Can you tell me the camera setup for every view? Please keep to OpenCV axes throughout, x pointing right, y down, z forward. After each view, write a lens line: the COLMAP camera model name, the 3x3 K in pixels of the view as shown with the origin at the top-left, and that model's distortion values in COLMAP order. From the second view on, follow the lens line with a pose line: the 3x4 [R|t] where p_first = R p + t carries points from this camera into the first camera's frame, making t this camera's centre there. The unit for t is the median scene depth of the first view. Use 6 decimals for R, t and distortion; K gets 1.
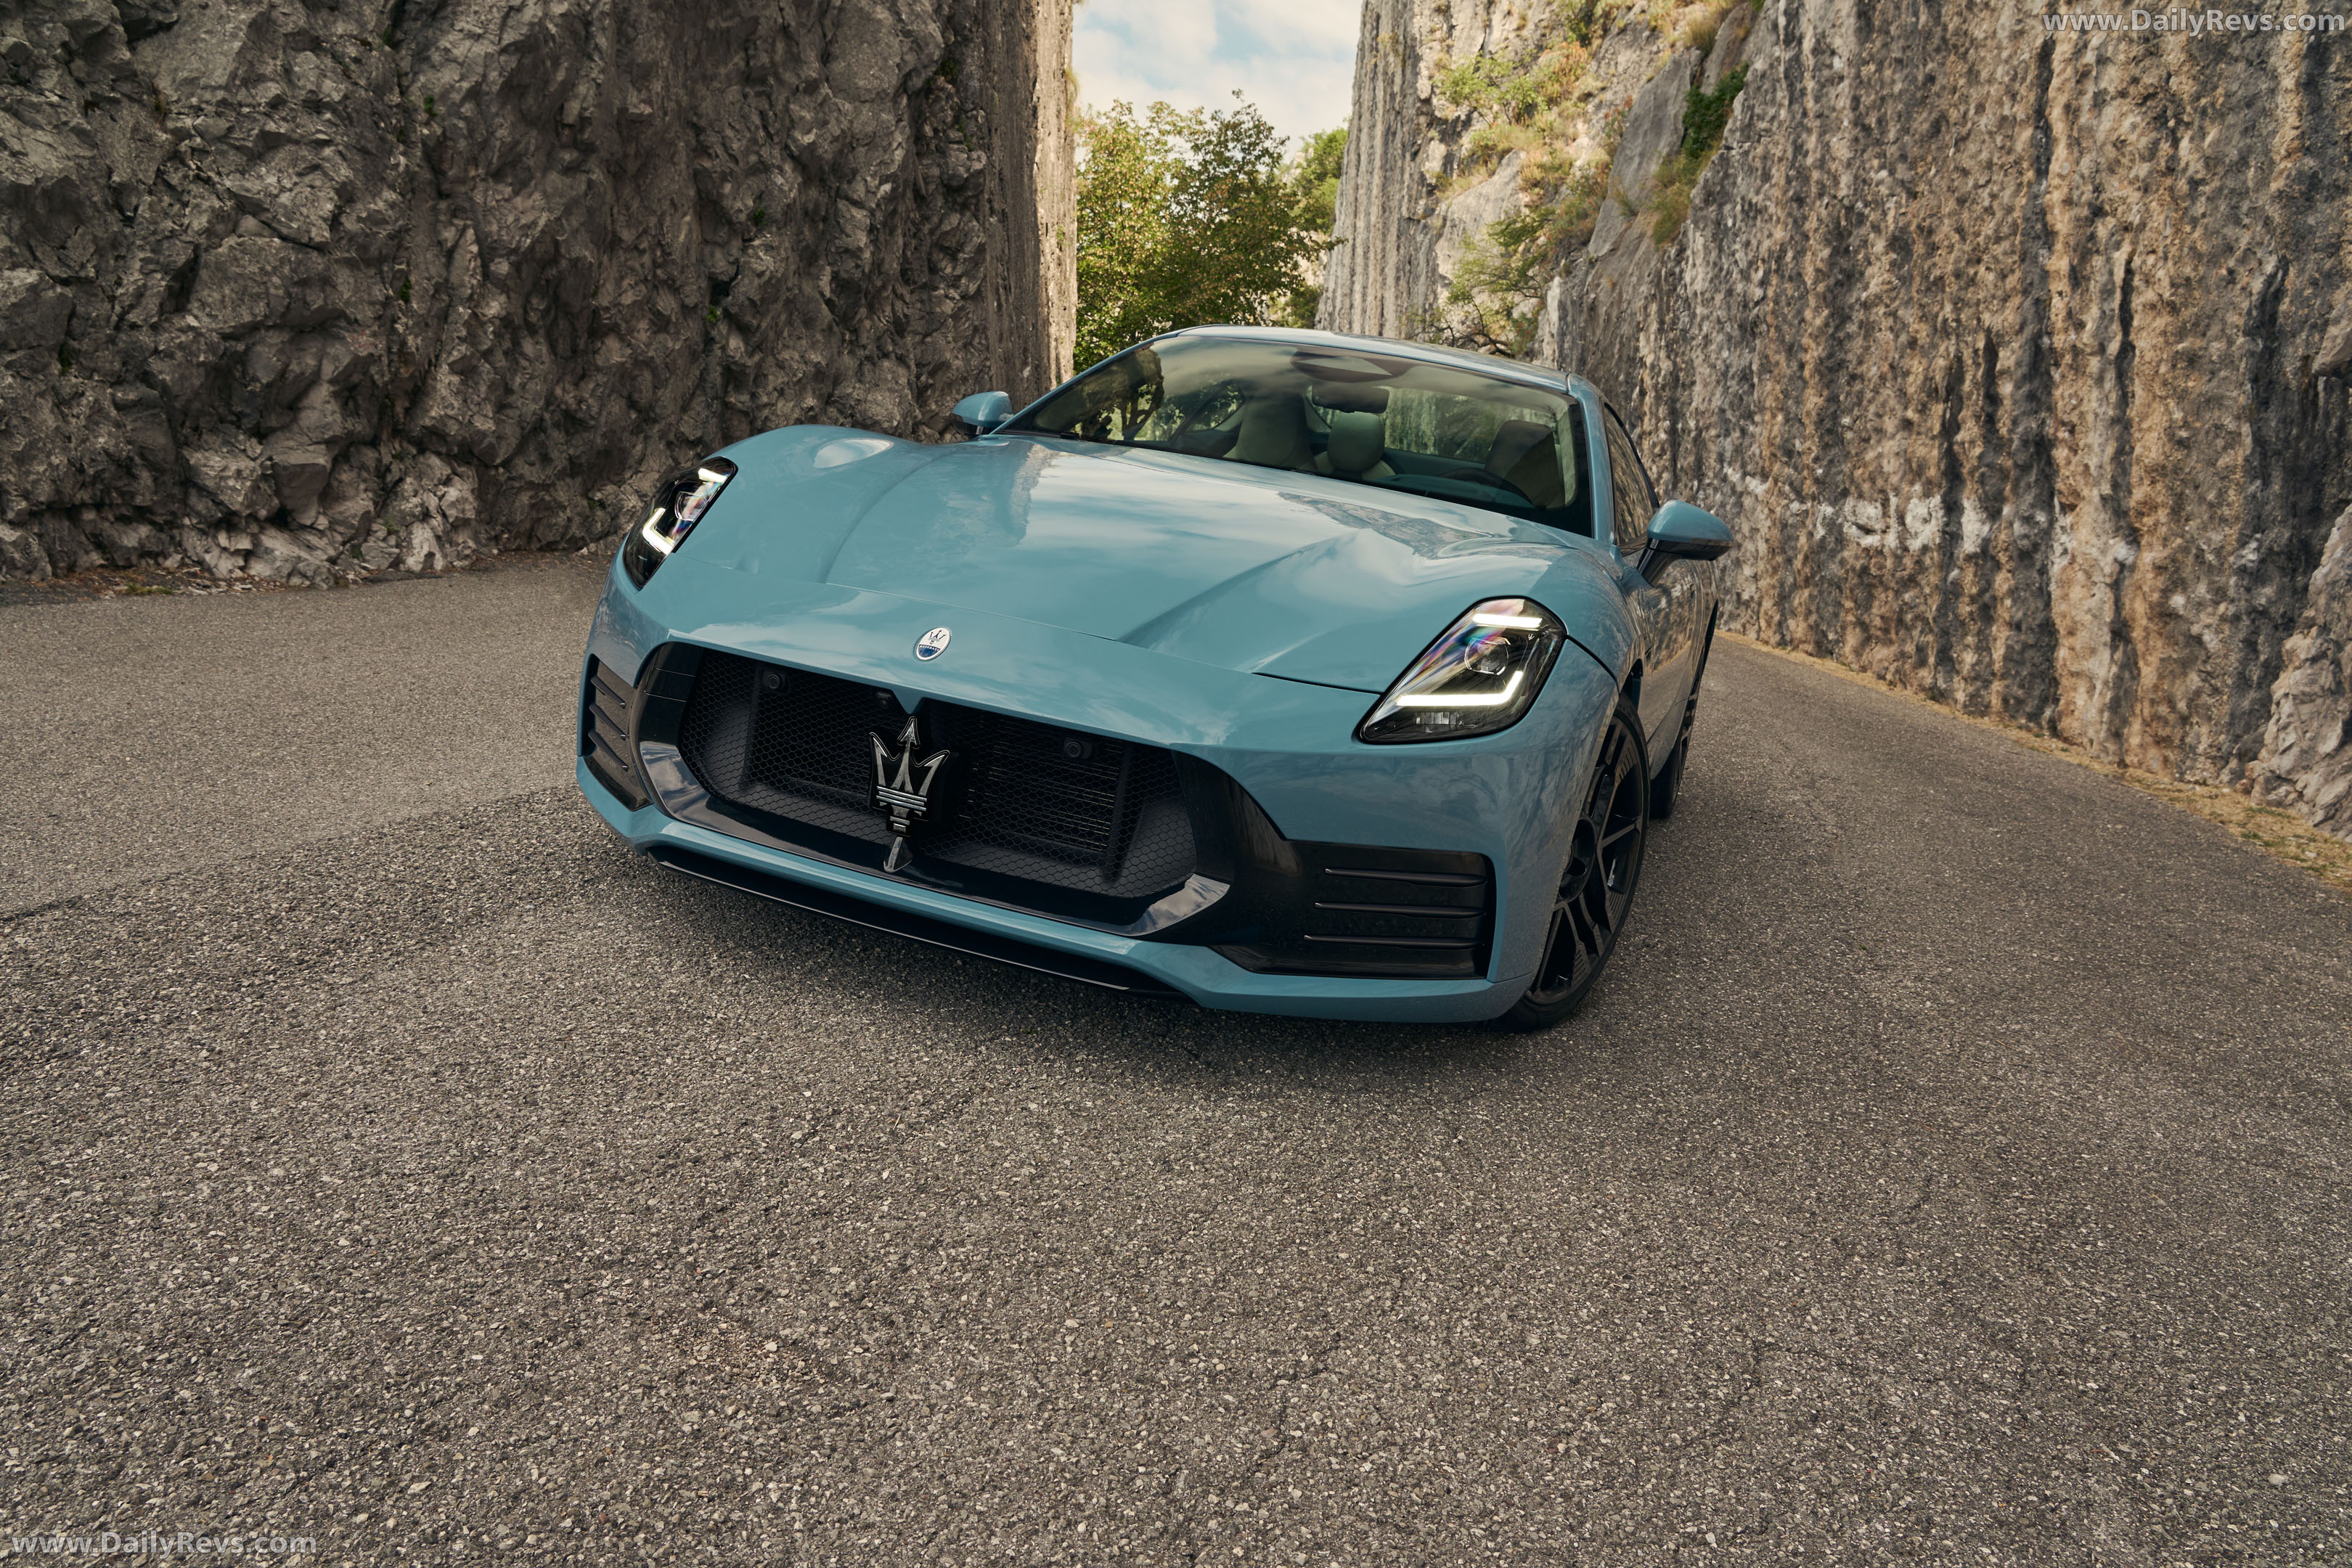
lens RADIAL K [[1791.0, 0, 1176.0], [0, 1791.0, 784.0], [0, 0, 1]] dist [-0.126954, 0.083944]
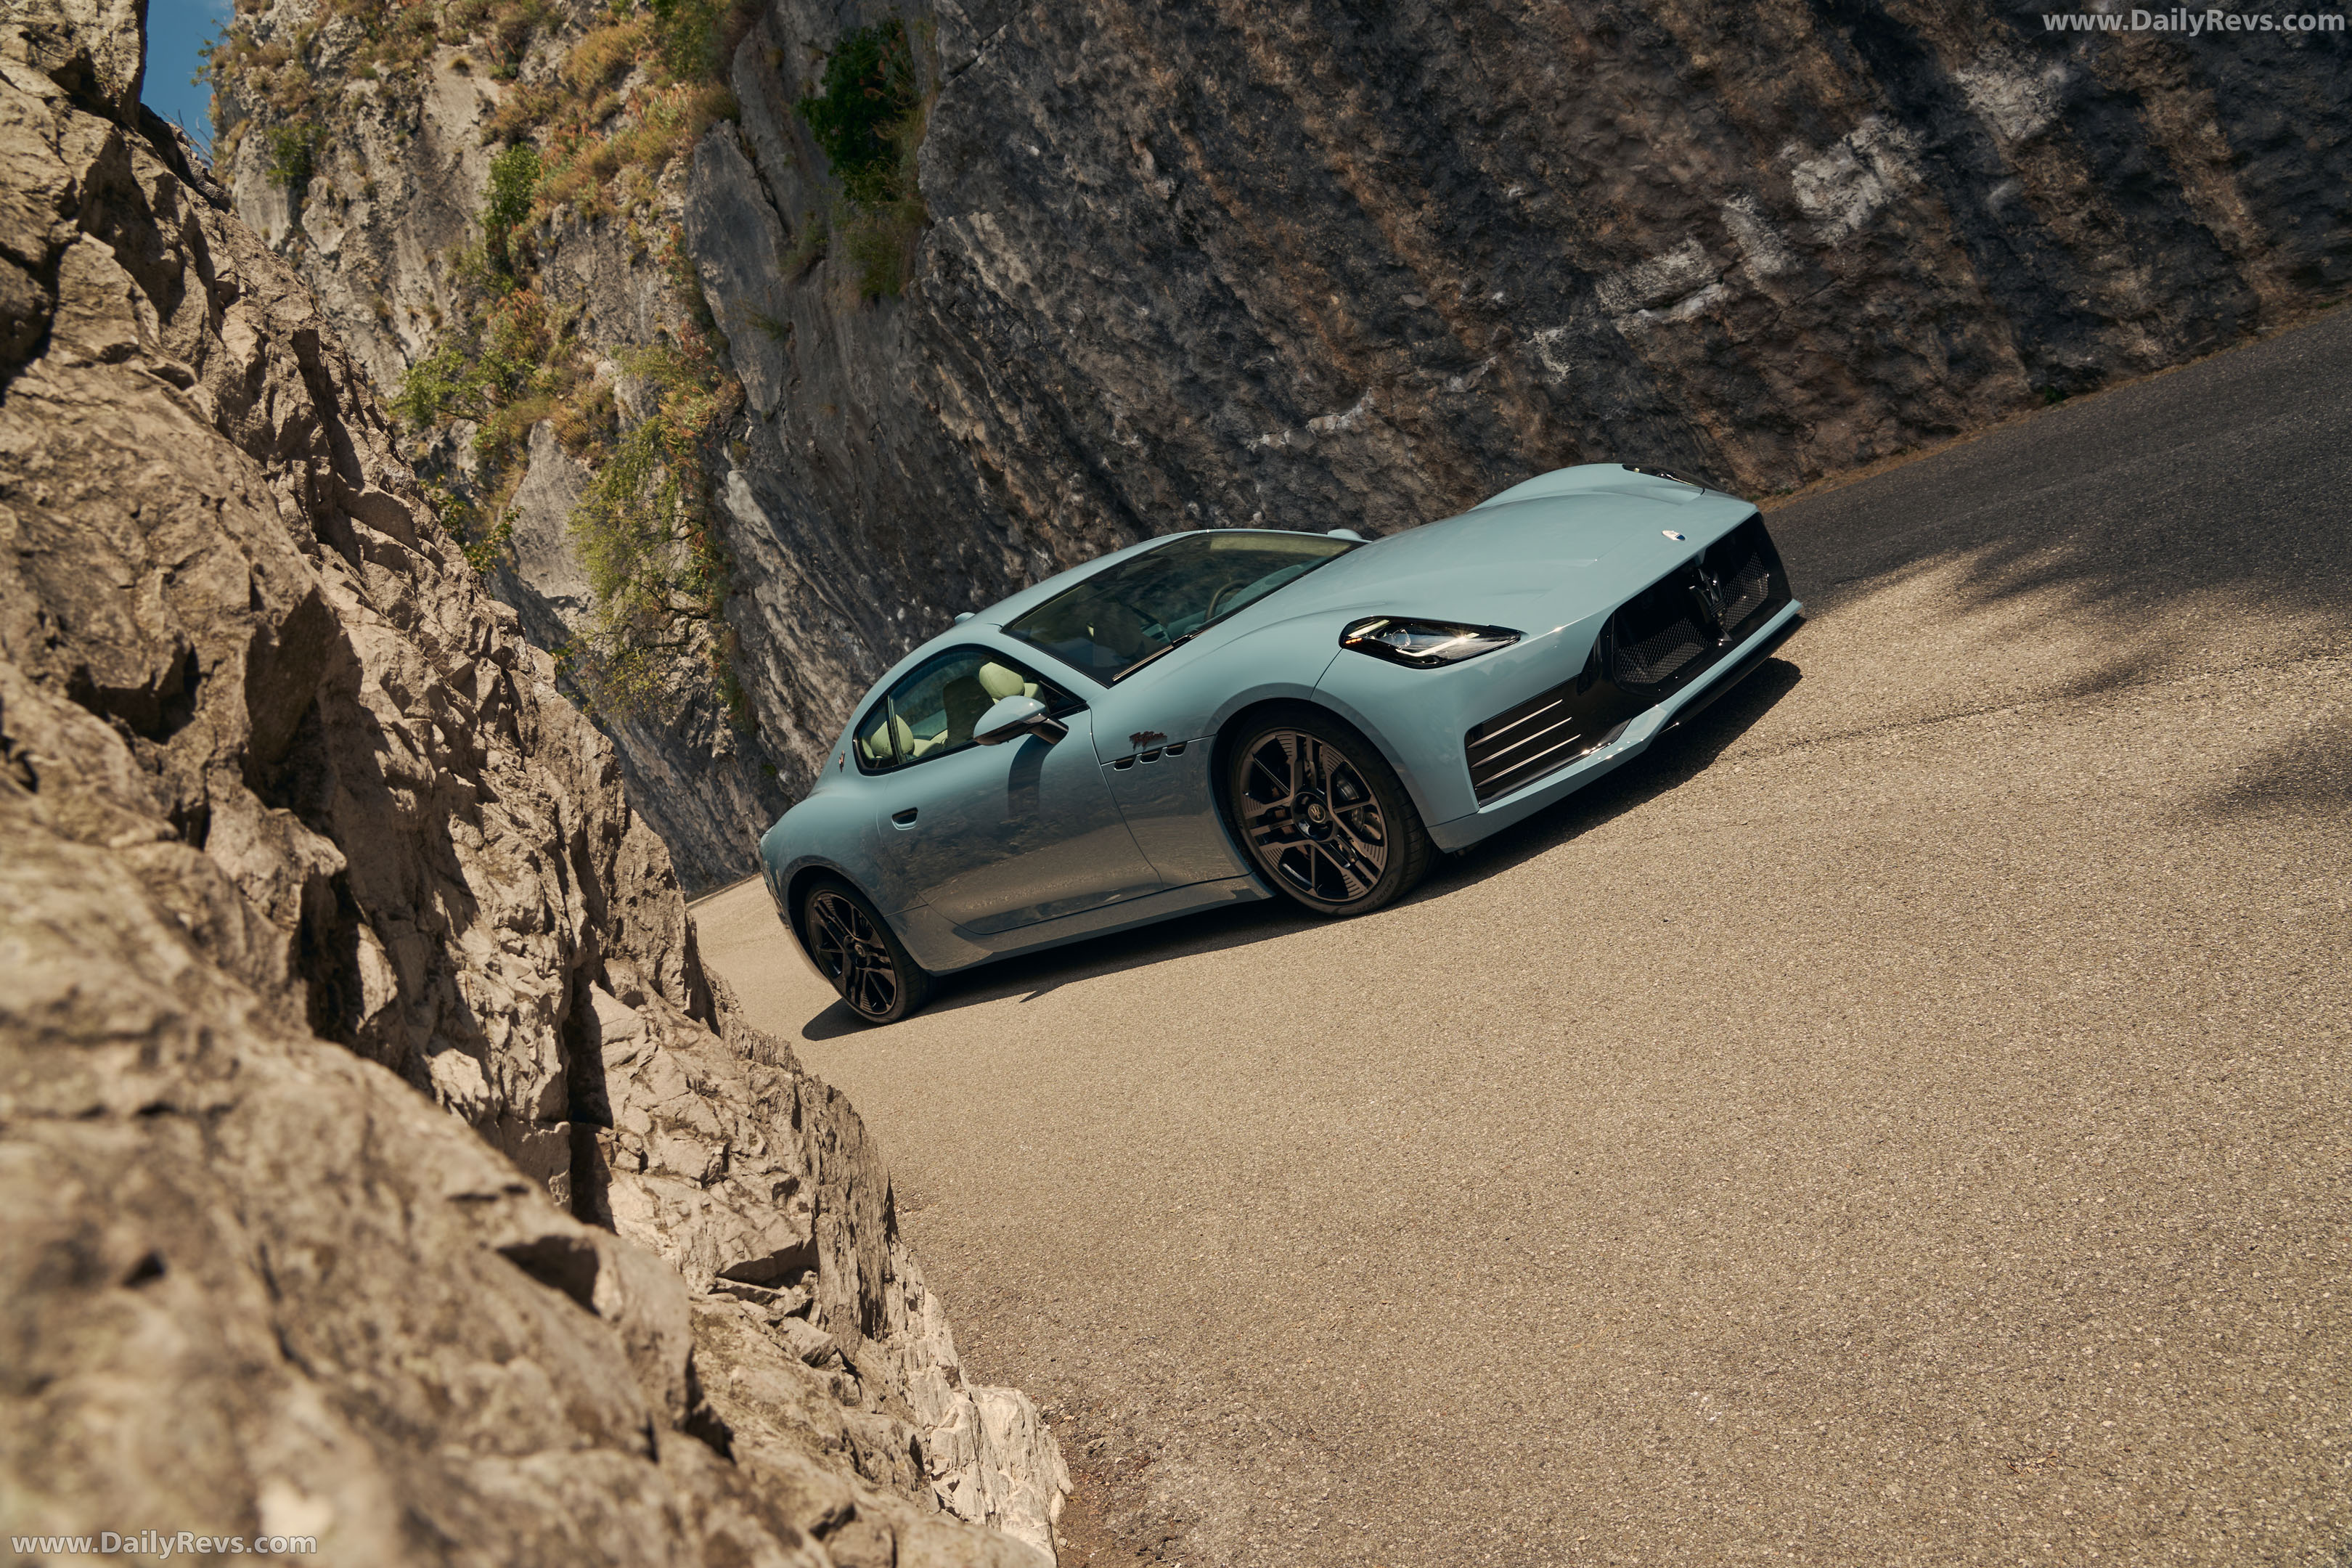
lens RADIAL K [[1734.4, 0, 1176.0], [0, 1734.4, 784.0], [0, 0, 1]] dist [-0.143384, 0.072013]
pose [[0.690738, -0.569368, 0.445760, -0.071771], [0.632364, 0.774613, 0.009516, -0.098580], [-0.350709, 0.275309, 0.895102, 0.438885]]
